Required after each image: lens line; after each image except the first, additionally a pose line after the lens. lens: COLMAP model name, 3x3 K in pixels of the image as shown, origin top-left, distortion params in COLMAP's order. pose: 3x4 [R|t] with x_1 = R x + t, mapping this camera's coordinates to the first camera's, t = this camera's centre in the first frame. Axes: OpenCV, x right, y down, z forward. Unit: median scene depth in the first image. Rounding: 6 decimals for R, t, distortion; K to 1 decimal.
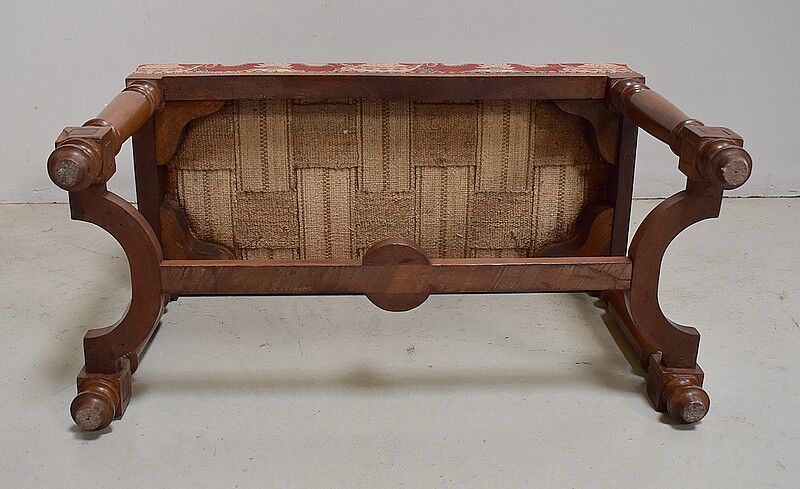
lens RADIAL K [[1020.8, 0, 395.5], [0, 1020.8, 243.3], [0, 0, 1]] dist [-0.107079, 0.000000]
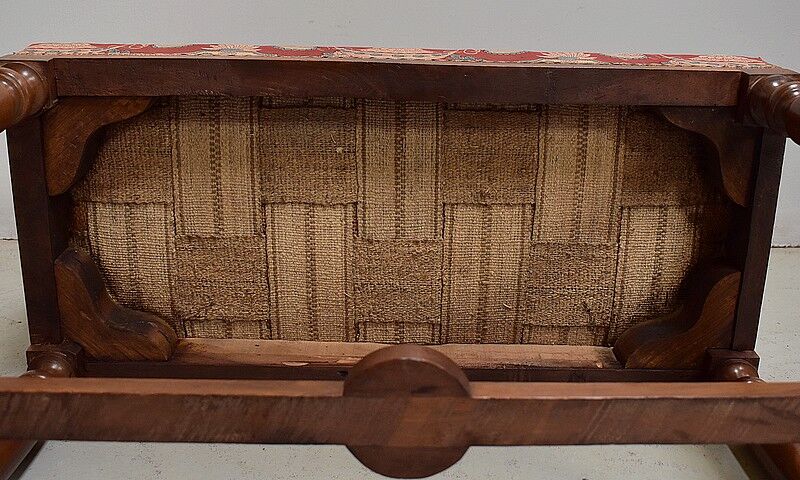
lens RADIAL K [[1020.8, 0, 404.6], [0, 1020.8, 240.9], [0, 0, 1]] dist [-0.107079, 0.000000]
pose [[0.999682, 0.019391, -0.016120, 0.005149], [-0.019794, 0.999487, -0.025188, -0.034619], [0.015623, 0.025499, 0.999553, 0.342417]]
